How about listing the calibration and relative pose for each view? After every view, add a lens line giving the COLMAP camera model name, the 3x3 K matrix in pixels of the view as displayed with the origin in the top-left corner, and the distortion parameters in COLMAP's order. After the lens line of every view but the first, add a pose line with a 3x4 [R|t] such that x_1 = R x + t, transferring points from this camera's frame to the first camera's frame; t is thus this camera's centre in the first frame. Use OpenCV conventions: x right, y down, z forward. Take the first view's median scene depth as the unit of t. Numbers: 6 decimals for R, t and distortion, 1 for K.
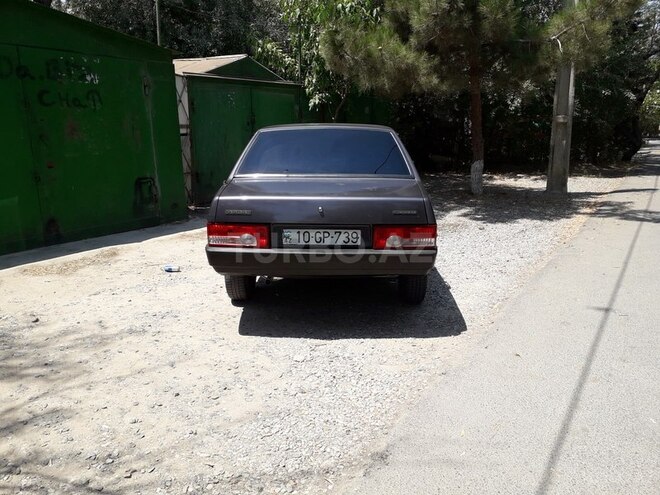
lens RADIAL K [[524.7, 0, 321.8], [0, 524.7, 247.1], [0, 0, 1]] dist [-0.004946, -0.013364]
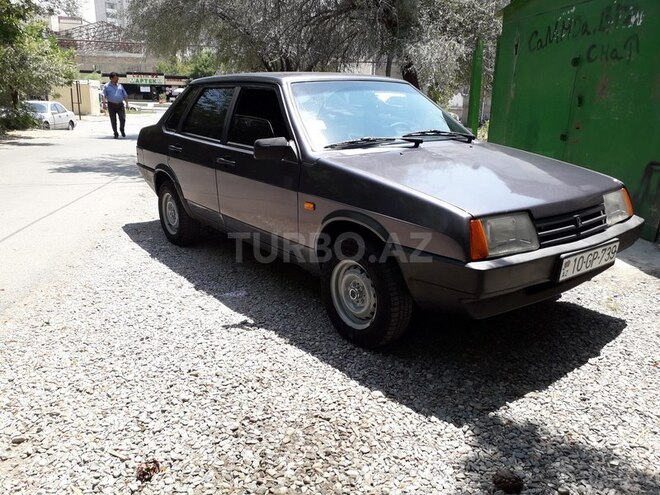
lens RADIAL K [[524.7, 0, 321.8], [0, 524.7, 247.1], [0, 0, 1]] dist [-0.004946, -0.013364]
pose [[-0.761481, 0.184820, -0.621279, 0.447418], [-0.137335, 0.890724, 0.433301, -0.296982], [0.633471, 0.415274, -0.652887, 1.362443]]
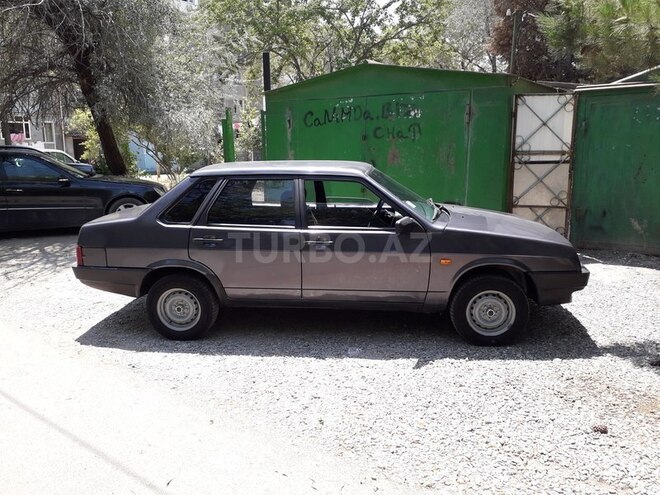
lens RADIAL K [[524.7, 0, 321.8], [0, 524.7, 247.1], [0, 0, 1]] dist [-0.004946, -0.013364]
pose [[-0.049072, 0.211221, -0.976206, 0.806929], [-0.199095, 0.955700, 0.216792, -0.252173], [0.978751, 0.204996, -0.004845, 0.873062]]
